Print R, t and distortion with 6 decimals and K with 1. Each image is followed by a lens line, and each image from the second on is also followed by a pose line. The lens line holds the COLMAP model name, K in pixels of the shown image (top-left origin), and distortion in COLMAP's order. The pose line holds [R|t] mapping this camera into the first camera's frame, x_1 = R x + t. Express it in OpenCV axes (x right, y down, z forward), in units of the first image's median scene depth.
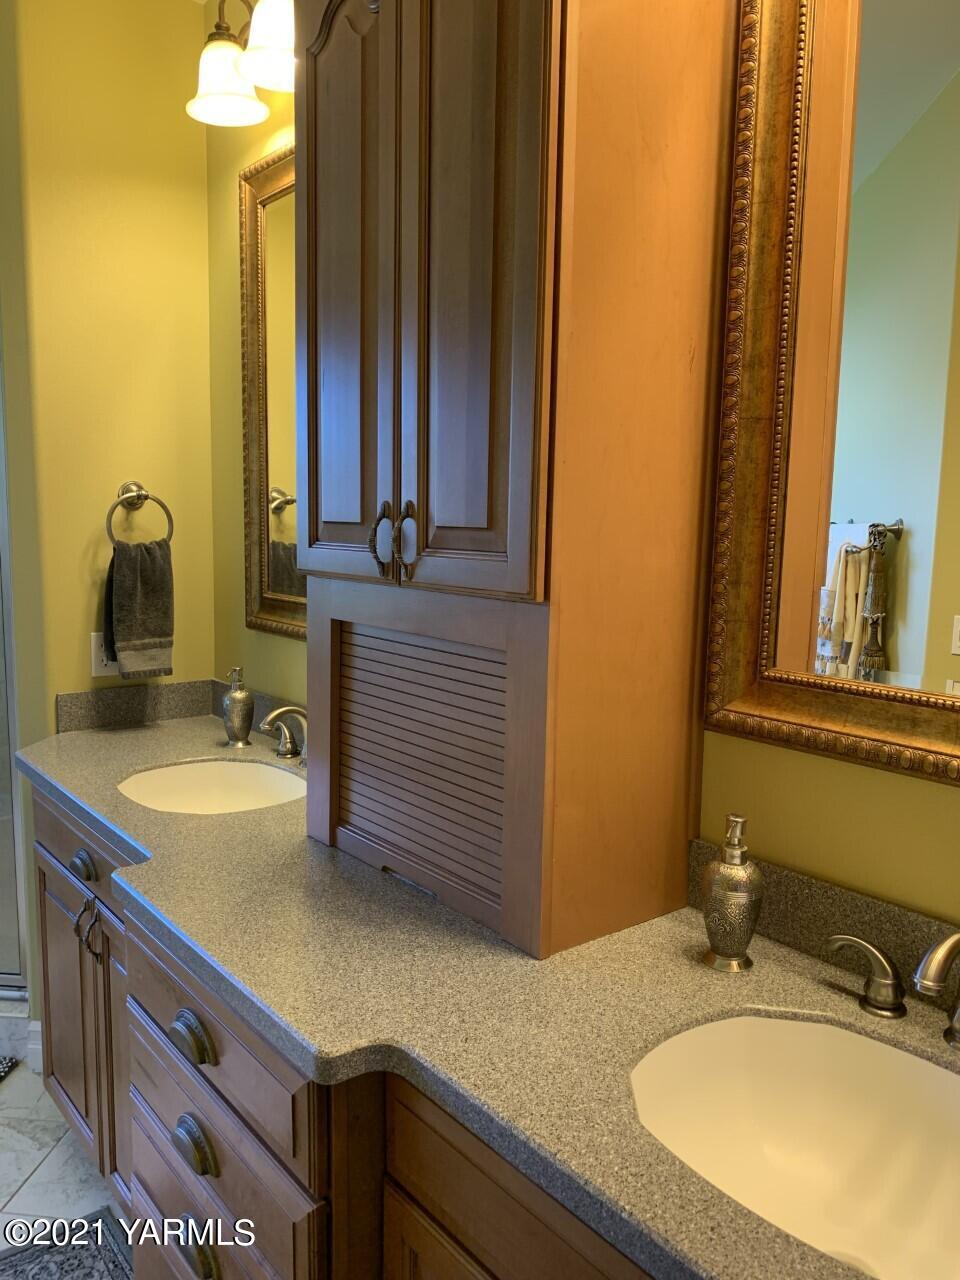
lens RADIAL K [[990.2, 0, 481.2], [0, 990.2, 663.3], [0, 0, 1]] dist [0.079923, -0.095591]
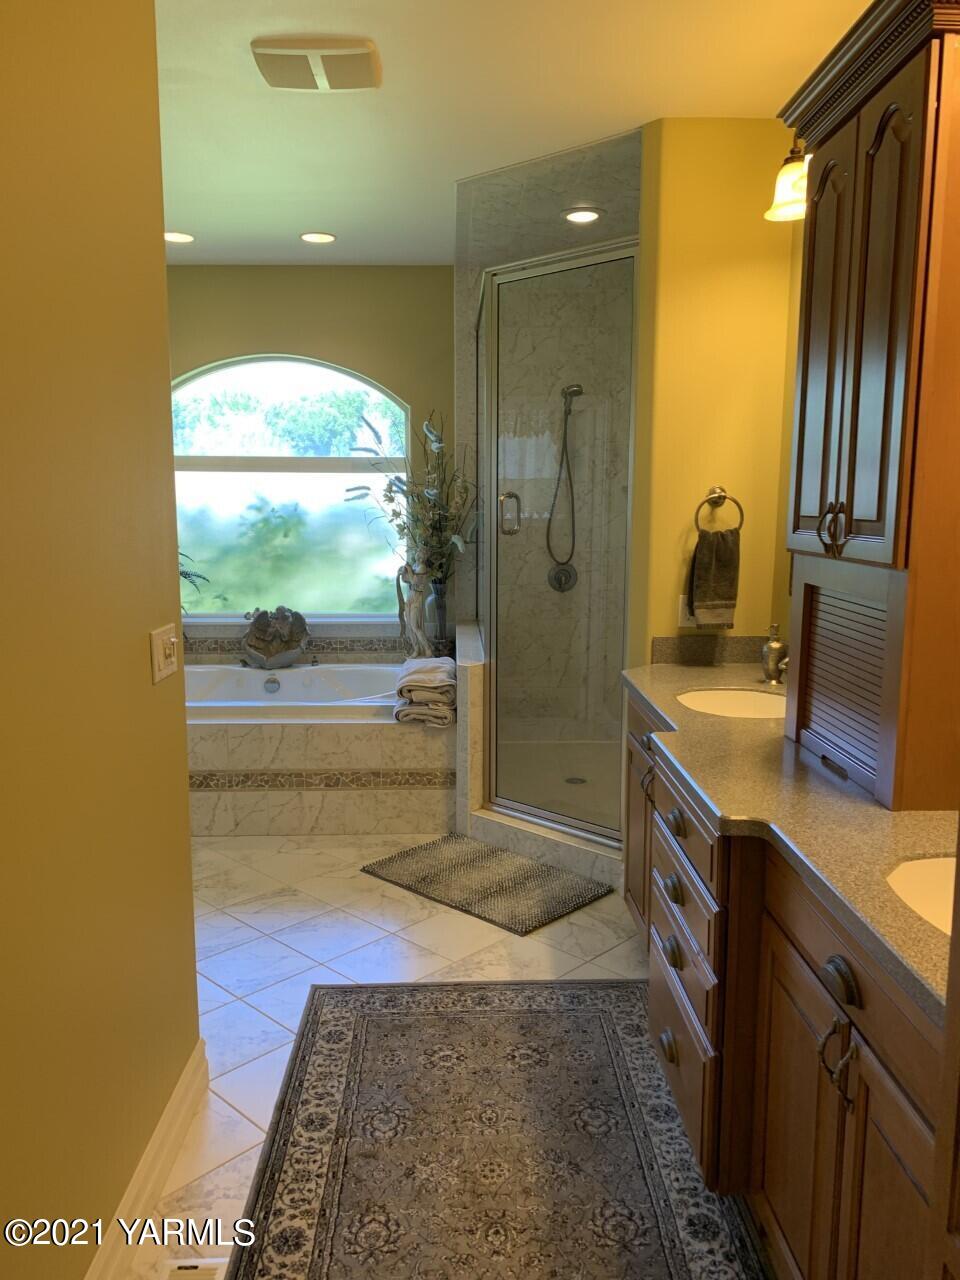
lens RADIAL K [[970.9, 0, 480.0], [0, 970.9, 640.0], [0, 0, 1]] dist [0.069100, -0.095194]
pose [[0.802258, 0.069962, -0.592864, 0.205542], [-0.074895, 0.997058, 0.016313, 0.032044], [0.592261, 0.031315, 0.805138, -0.272284]]
